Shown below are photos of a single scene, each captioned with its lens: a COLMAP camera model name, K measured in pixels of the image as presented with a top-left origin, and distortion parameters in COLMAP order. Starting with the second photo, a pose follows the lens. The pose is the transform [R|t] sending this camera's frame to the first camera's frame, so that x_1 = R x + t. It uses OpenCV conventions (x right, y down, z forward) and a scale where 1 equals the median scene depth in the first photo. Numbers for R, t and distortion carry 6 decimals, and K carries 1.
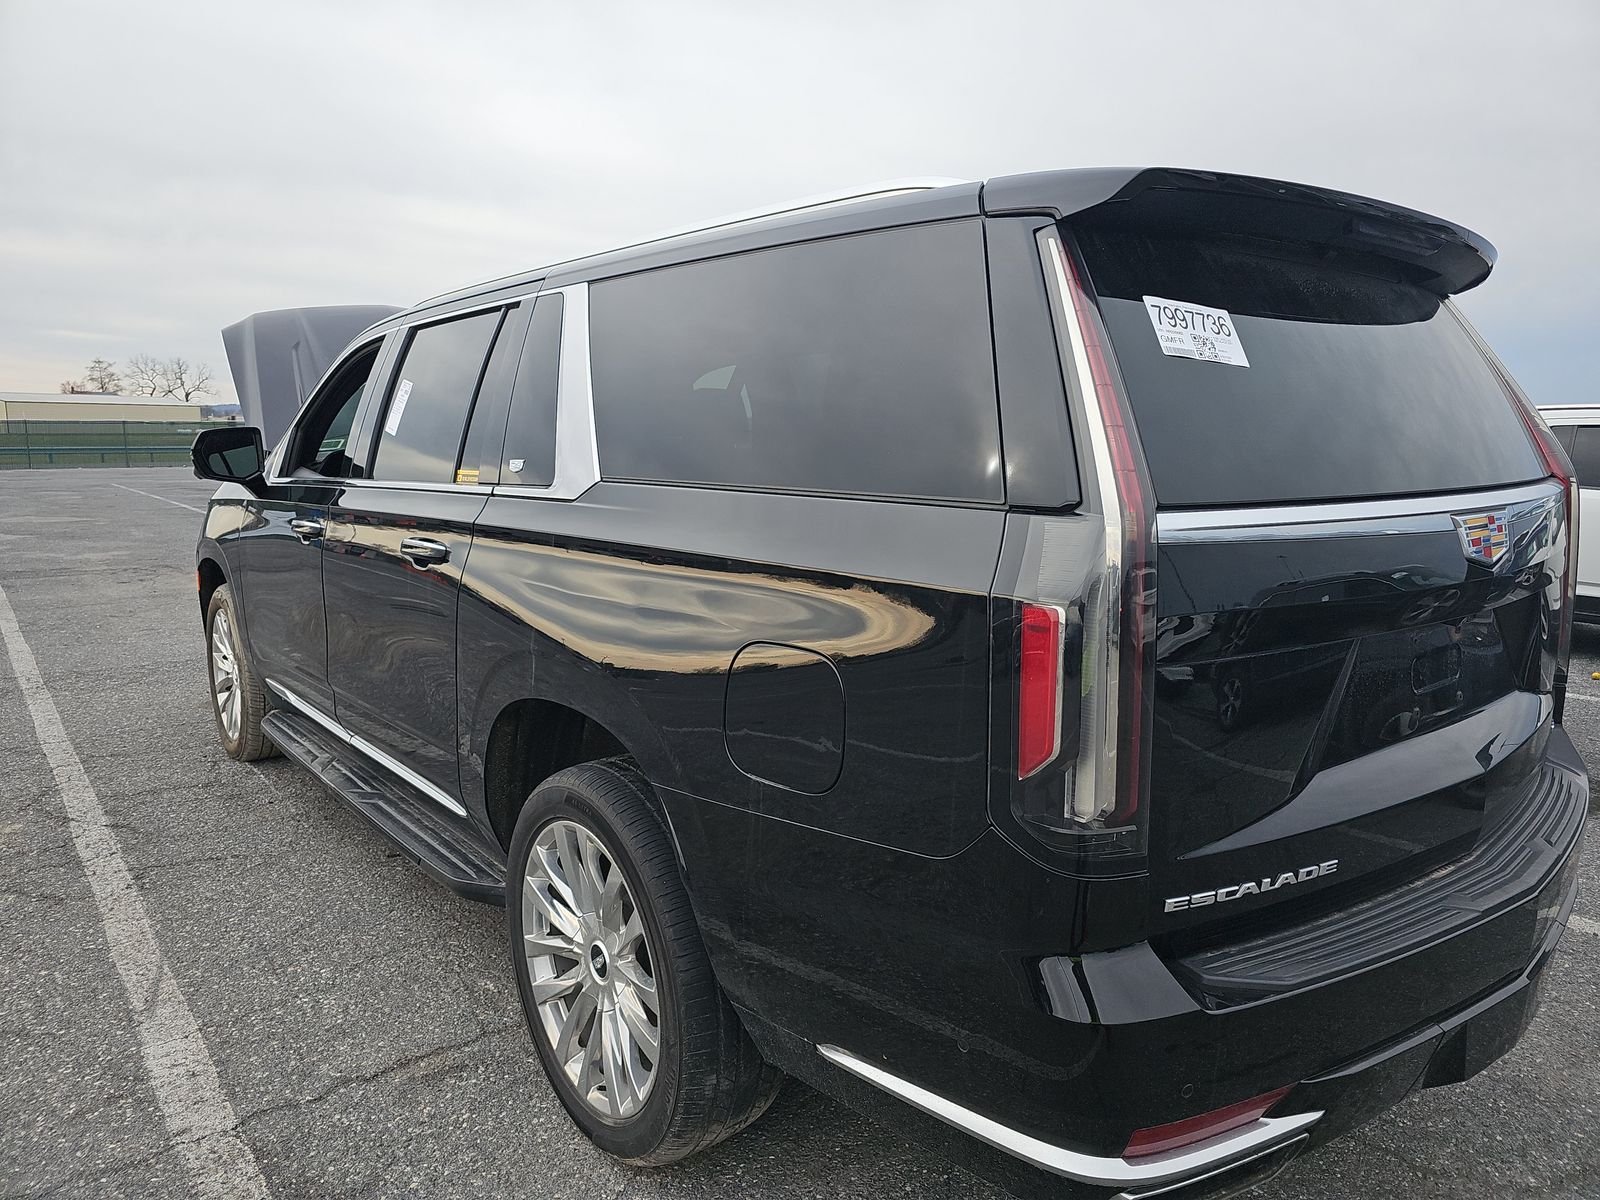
lens RADIAL K [[1107.1, 0, 800.0], [0, 1107.1, 600.0], [0, 0, 1]] dist [0.015486, 0.001616]
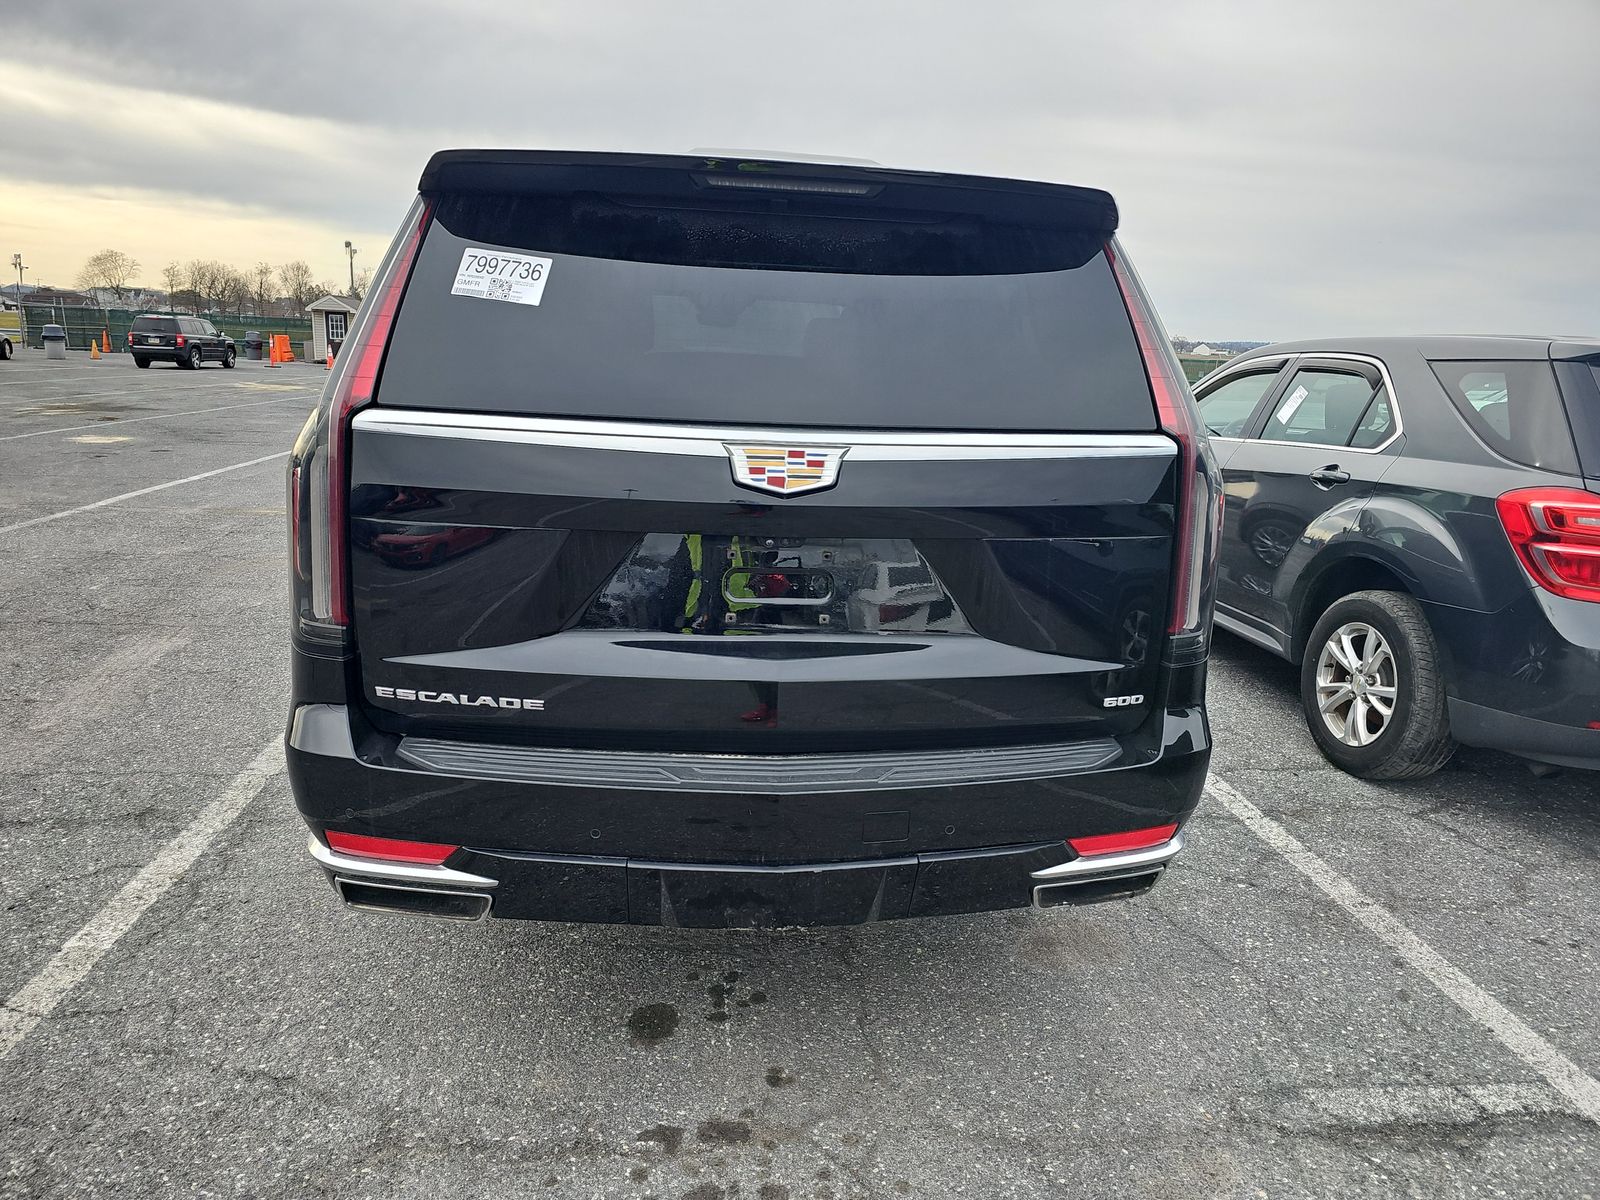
lens RADIAL K [[1107.1, 0, 800.0], [0, 1107.1, 600.0], [0, 0, 1]] dist [0.015486, 0.001616]
pose [[0.836200, 0.164578, -0.523148, 1.389942], [-0.129578, 0.986192, 0.103130, -0.049625], [0.532897, -0.018449, 0.845979, 0.090051]]
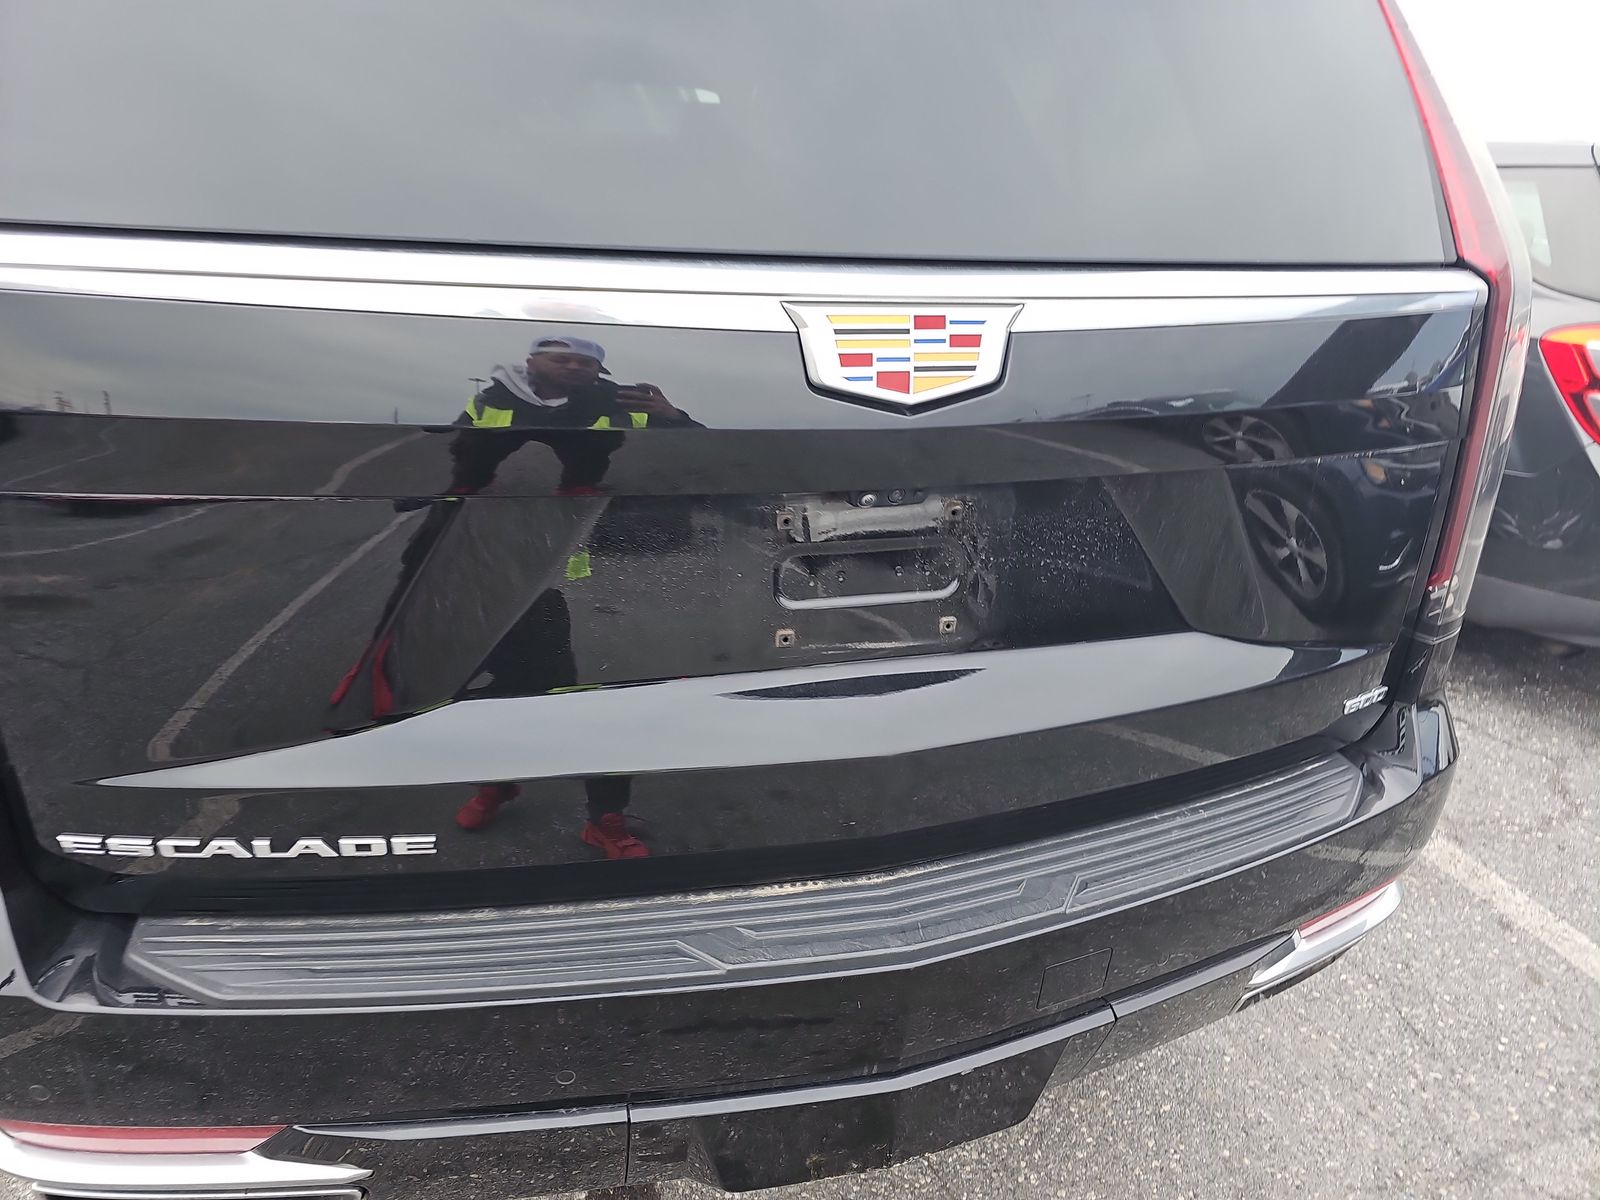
lens RADIAL K [[1070.3, 0, 800.0], [0, 1070.3, 600.0], [0, 0, 1]] dist [0.050307, -0.052996]
pose [[0.925268, 0.183899, -0.331752, 0.867970], [-0.108383, 0.966327, 0.233378, -0.064617], [0.363499, -0.179981, 0.914043, 0.545807]]
